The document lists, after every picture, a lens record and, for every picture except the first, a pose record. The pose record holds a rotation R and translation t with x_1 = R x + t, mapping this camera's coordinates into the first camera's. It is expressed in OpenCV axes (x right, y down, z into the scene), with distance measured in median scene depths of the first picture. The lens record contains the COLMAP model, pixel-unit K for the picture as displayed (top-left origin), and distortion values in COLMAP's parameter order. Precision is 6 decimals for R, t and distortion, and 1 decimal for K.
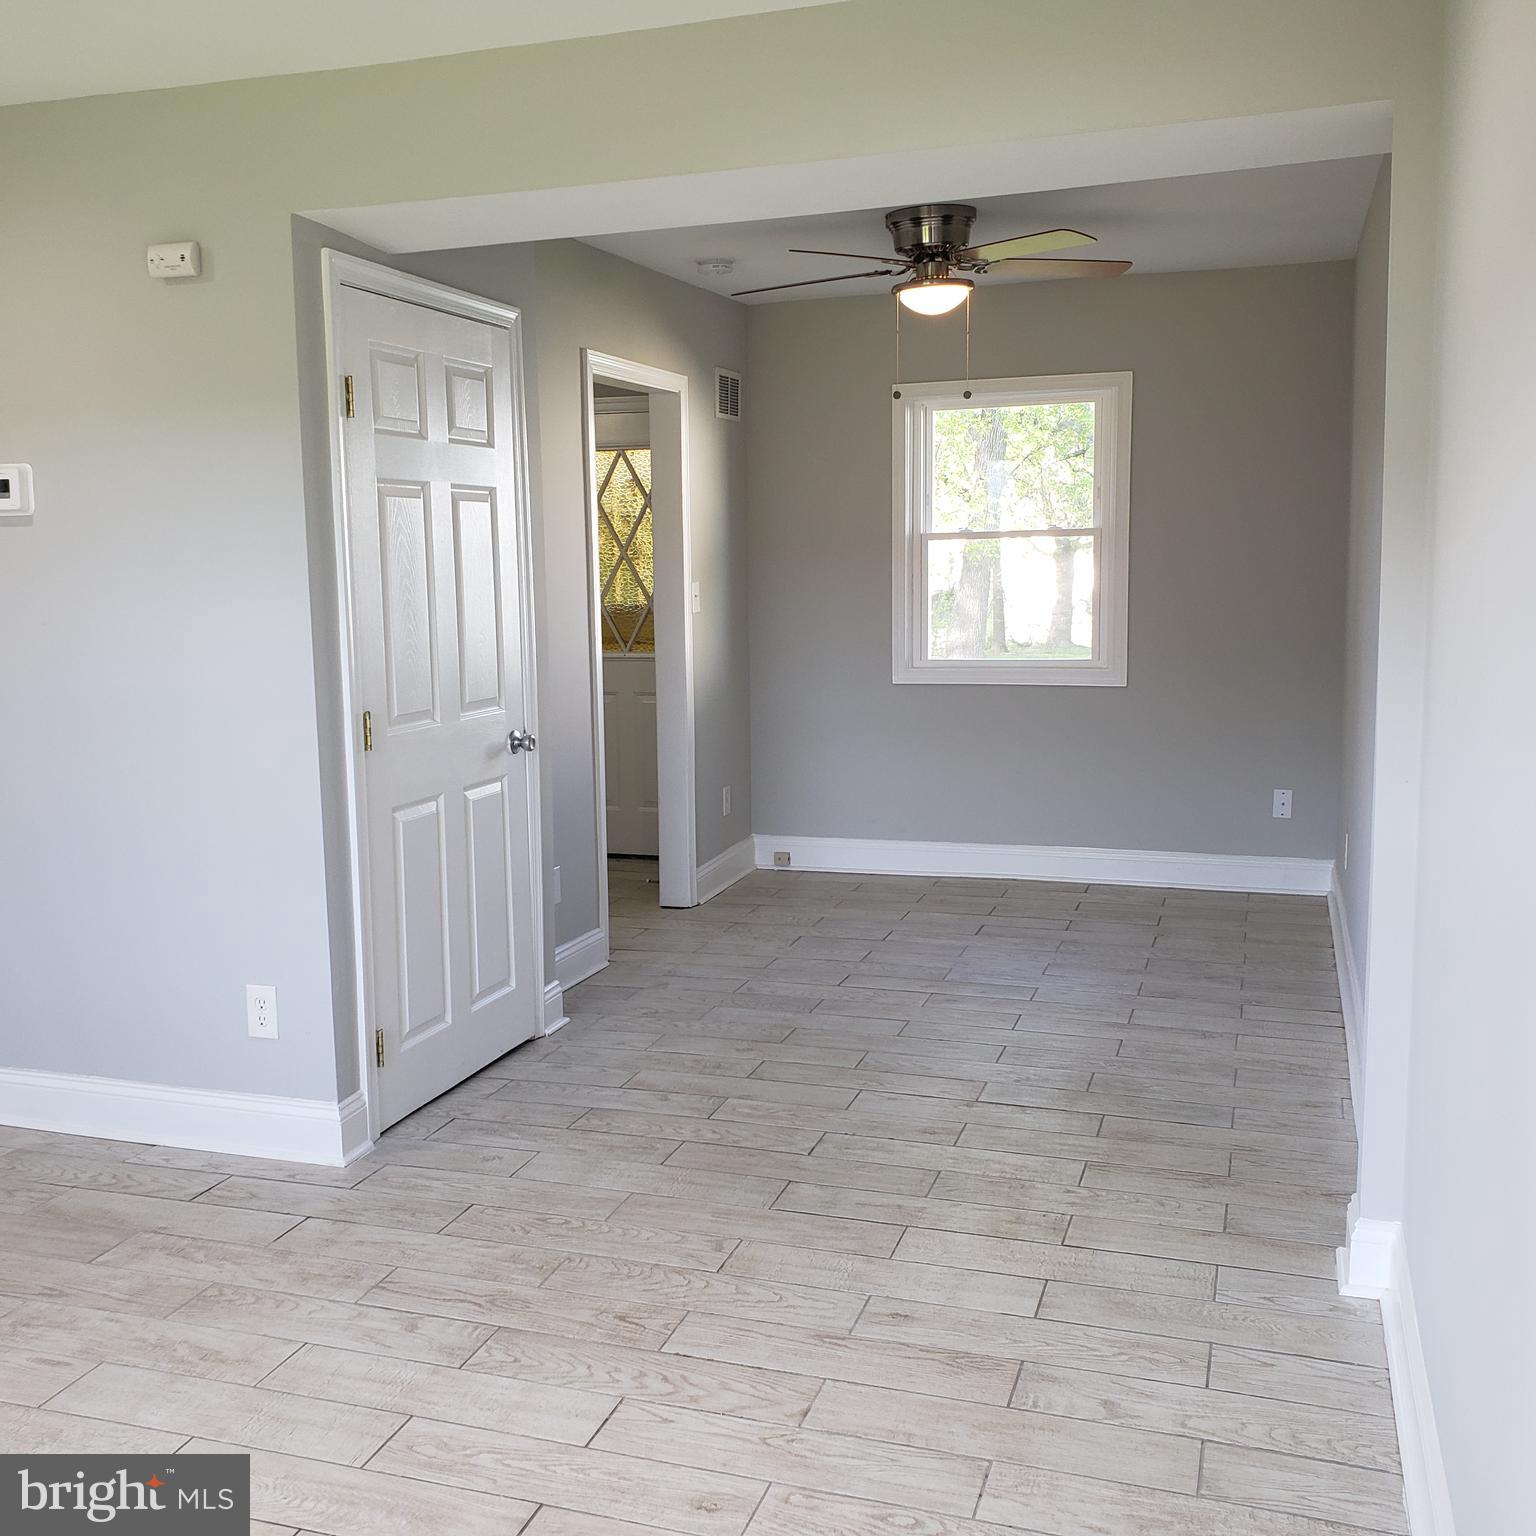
lens RADIAL K [[1623.5, 0, 708.2], [0, 1623.5, 754.6], [0, 0, 1]] dist [0.042549, 0.000000]
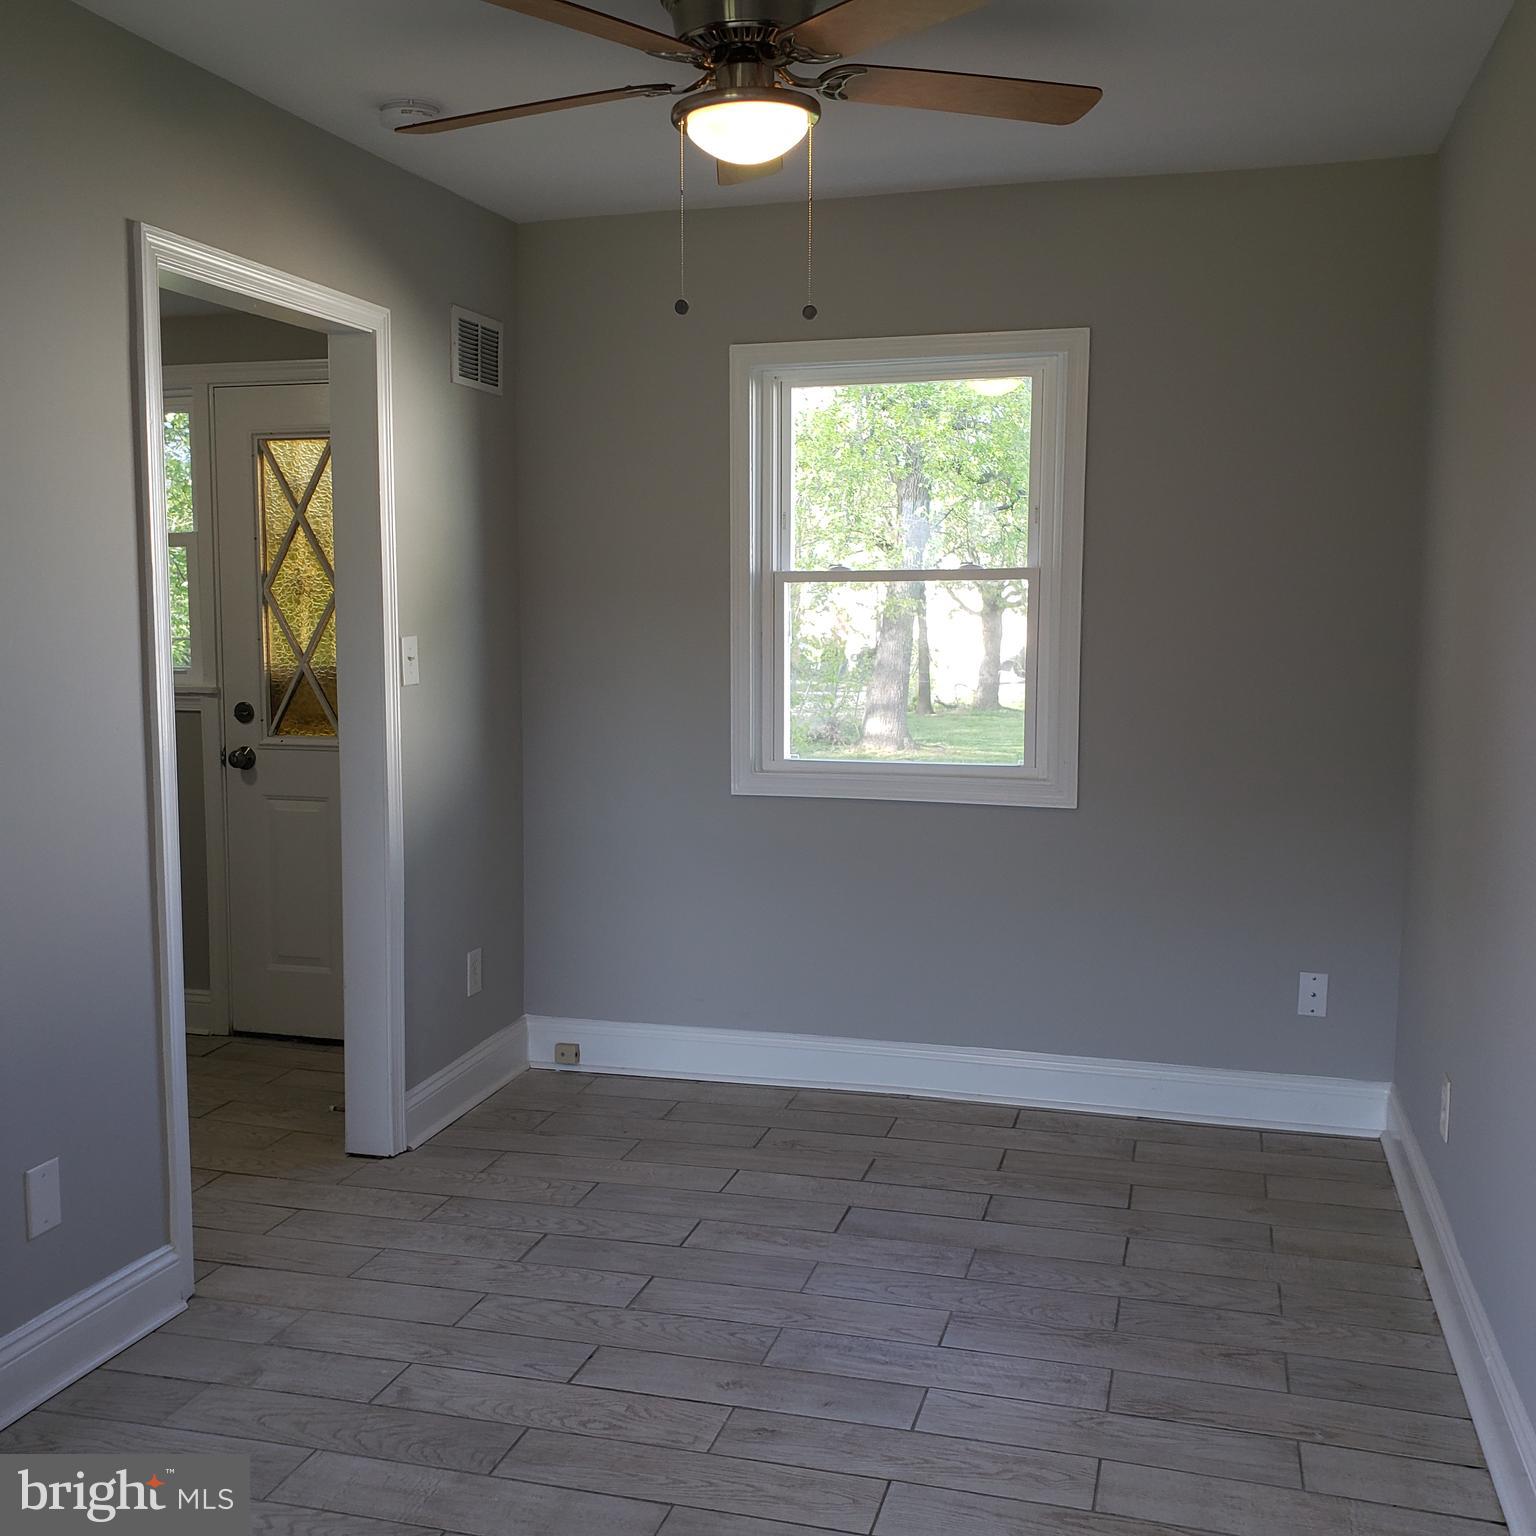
lens RADIAL K [[1623.5, 0, 765.4], [0, 1623.5, 766.9], [0, 0, 1]] dist [0.042549, 0.000000]
pose [[0.997037, 0.012022, 0.075980, 0.082480], [-0.010156, 0.999638, -0.024903, -0.041660], [-0.076252, 0.024057, 0.996798, 0.358600]]
